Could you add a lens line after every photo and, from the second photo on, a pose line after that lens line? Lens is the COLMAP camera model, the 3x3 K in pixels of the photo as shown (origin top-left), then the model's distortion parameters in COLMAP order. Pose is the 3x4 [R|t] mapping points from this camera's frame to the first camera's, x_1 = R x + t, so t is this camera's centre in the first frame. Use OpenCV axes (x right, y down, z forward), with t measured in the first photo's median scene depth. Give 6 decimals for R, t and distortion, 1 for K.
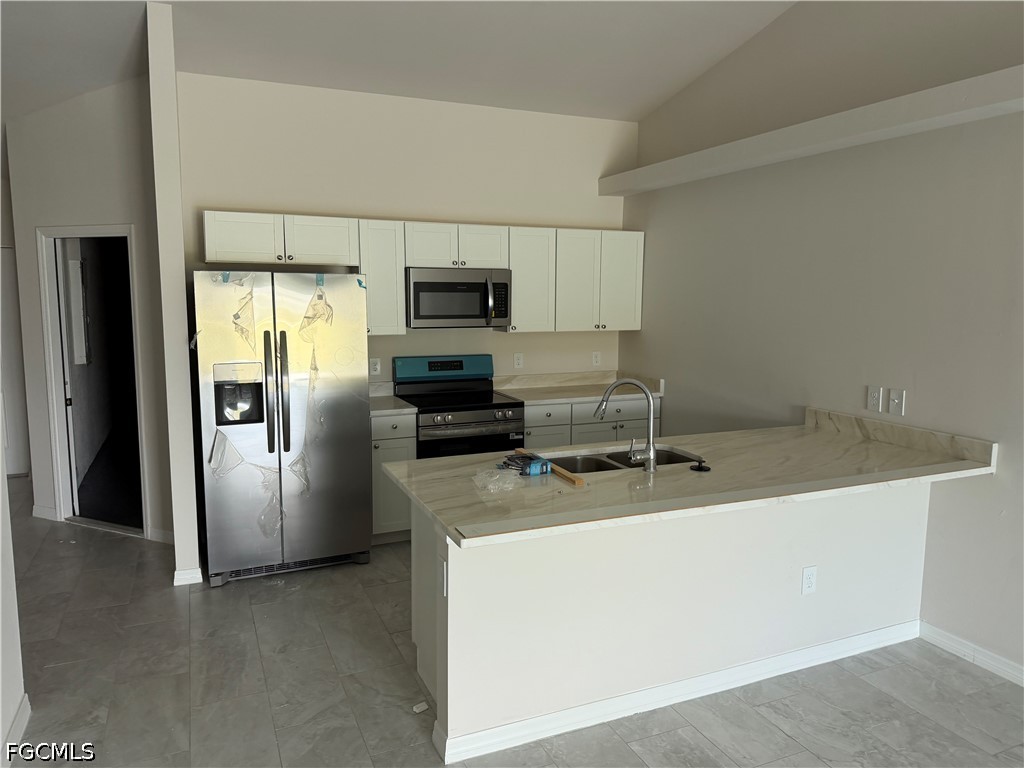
lens RADIAL K [[717.6, 0, 512.7], [0, 717.6, 377.7], [0, 0, 1]] dist [0.016658, -0.030146]
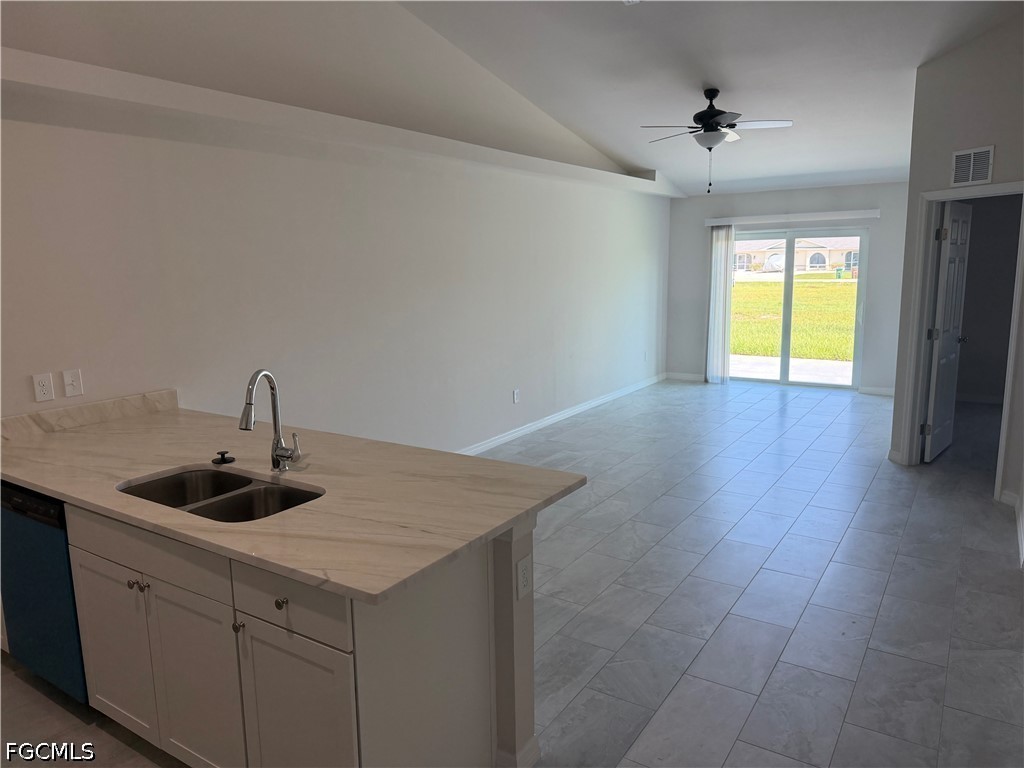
lens RADIAL K [[717.6, 0, 503.9], [0, 717.6, 379.1], [0, 0, 1]] dist [0.016658, -0.030146]
pose [[-0.544043, -0.136059, 0.827952, -0.492068], [0.114913, 0.965385, 0.234152, -0.111980], [-0.831151, 0.222532, -0.509576, 0.872592]]
